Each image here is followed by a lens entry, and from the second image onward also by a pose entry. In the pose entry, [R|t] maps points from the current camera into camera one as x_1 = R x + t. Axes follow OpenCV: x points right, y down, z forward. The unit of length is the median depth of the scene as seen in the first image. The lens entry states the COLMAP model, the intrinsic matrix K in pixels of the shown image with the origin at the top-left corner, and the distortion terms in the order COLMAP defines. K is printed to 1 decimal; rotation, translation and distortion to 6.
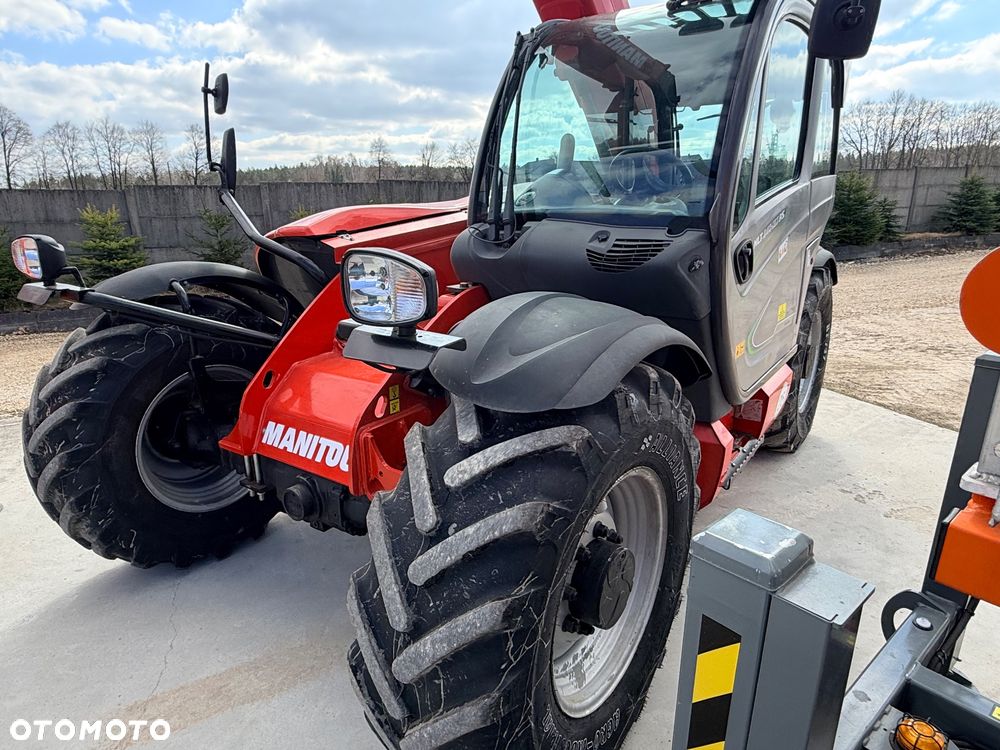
lens RADIAL K [[604.3, 0, 492.0], [0, 604.3, 374.2], [0, 0, 1]] dist [-0.000867, 0.000065]
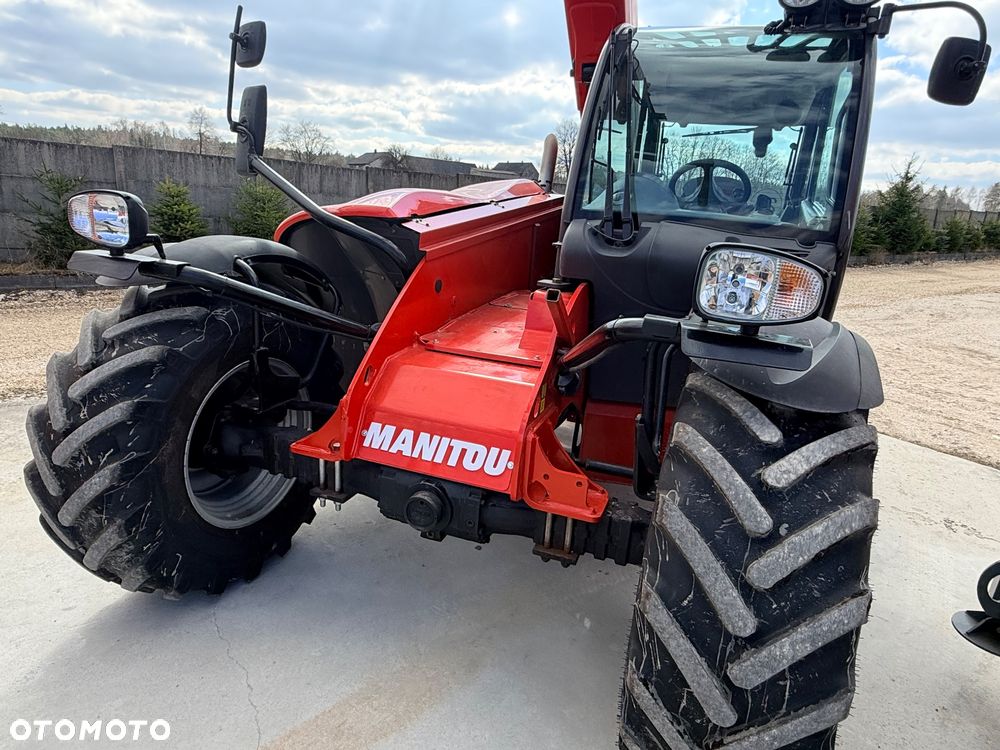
lens RADIAL K [[604.3, 0, 492.0], [0, 604.3, 374.2], [0, 0, 1]] dist [-0.000867, 0.000065]
pose [[0.963605, 0.011233, 0.267096, -0.448585], [-0.012965, 0.999905, 0.004724, 0.000235], [-0.267017, -0.008015, 0.963658, 0.092562]]
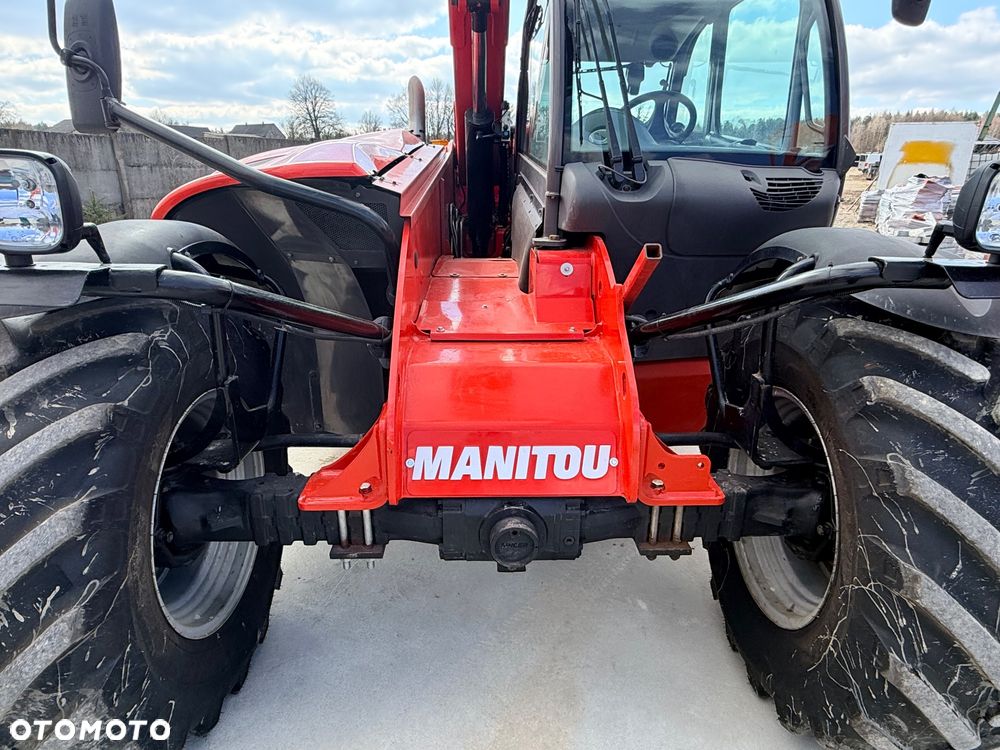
lens RADIAL K [[604.3, 0, 492.0], [0, 604.3, 374.2], [0, 0, 1]] dist [-0.000867, 0.000065]
pose [[0.800705, -0.170340, 0.574330, -0.696258], [0.145890, 0.985304, 0.088837, -0.052783], [-0.581022, 0.012657, 0.813789, 0.405776]]
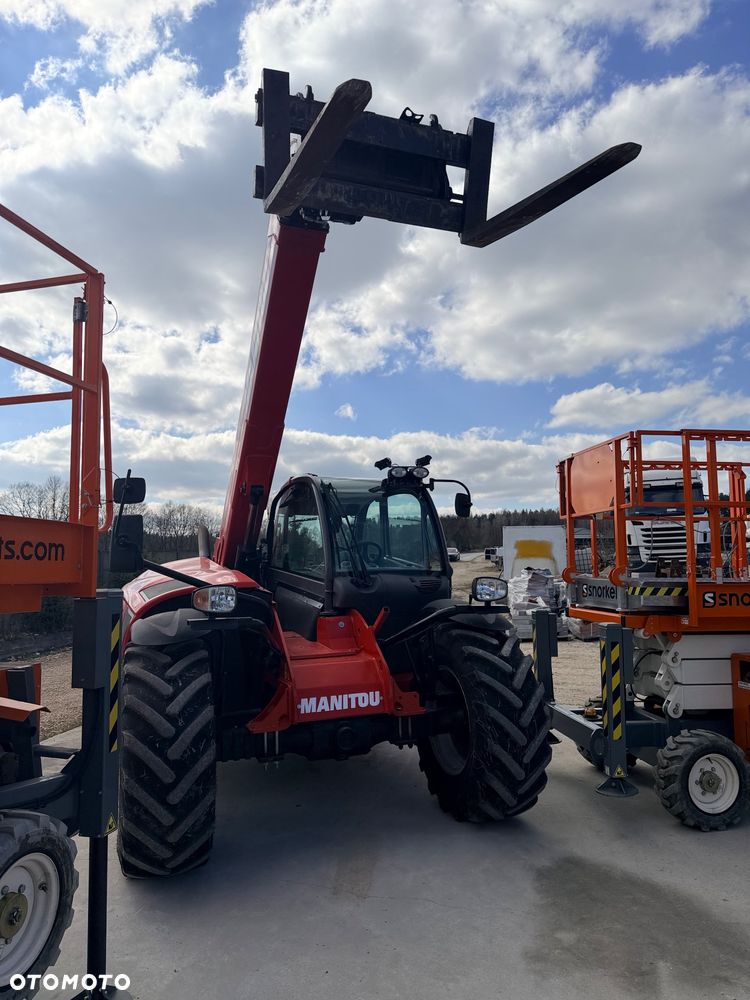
lens RADIAL K [[689.0, 0, 359.6], [0, 689.0, 495.4], [0, 0, 1]] dist [0.103789, -0.114678]
pose [[0.564256, 0.088781, 0.820813, -1.865301], [0.240552, 0.933385, -0.266322, 0.104233], [-0.789778, 0.347722, 0.505311, -0.226936]]
